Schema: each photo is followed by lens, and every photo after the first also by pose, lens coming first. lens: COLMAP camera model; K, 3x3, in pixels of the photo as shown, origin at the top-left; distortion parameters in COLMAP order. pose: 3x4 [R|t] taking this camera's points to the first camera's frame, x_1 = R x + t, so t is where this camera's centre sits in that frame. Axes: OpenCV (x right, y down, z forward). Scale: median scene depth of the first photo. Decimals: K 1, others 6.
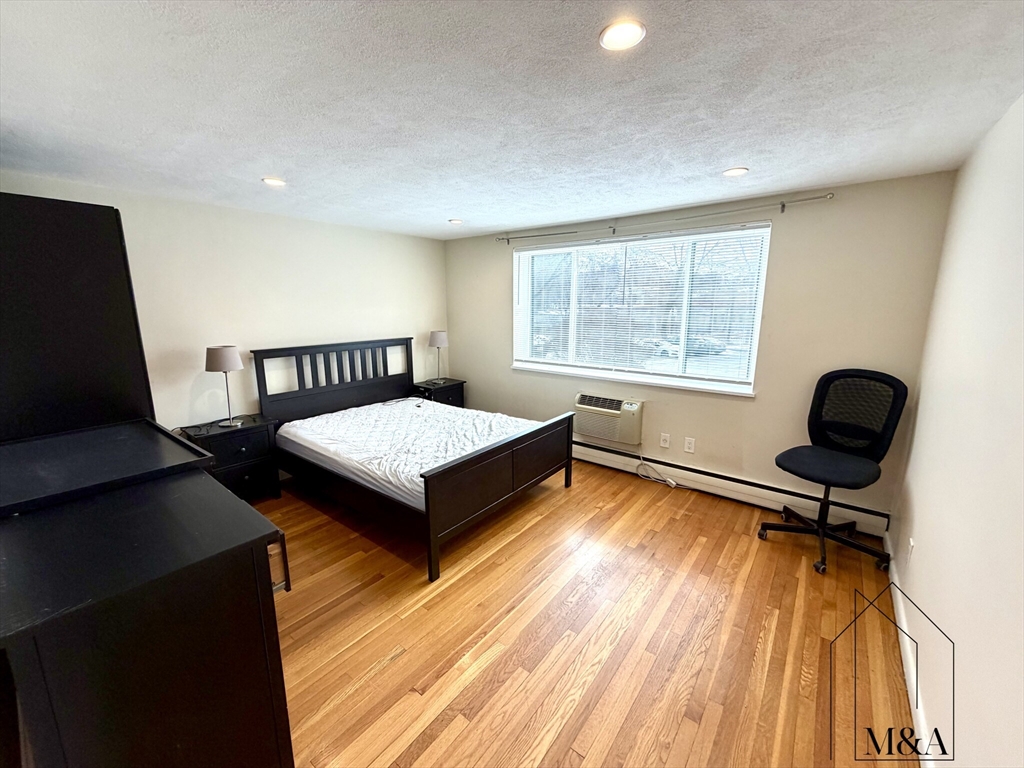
lens RADIAL K [[412.6, 0, 512.0], [0, 412.6, 384.0], [0, 0, 1]] dist [0.001221, -0.000018]
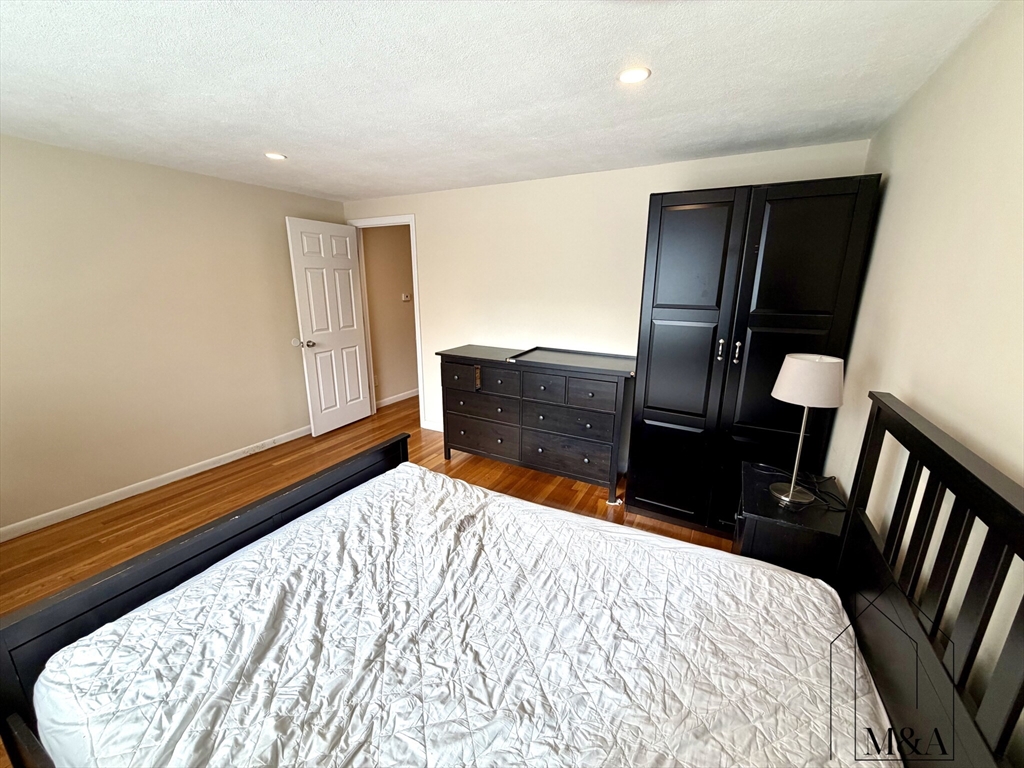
lens RADIAL K [[412.6, 0, 512.0], [0, 412.6, 384.0], [0, 0, 1]] dist [0.001221, -0.000018]
pose [[-0.986116, 0.037952, -0.161665, -0.249948], [-0.035599, 0.902587, 0.429033, -0.294517], [0.162199, 0.428831, -0.888704, 1.543106]]
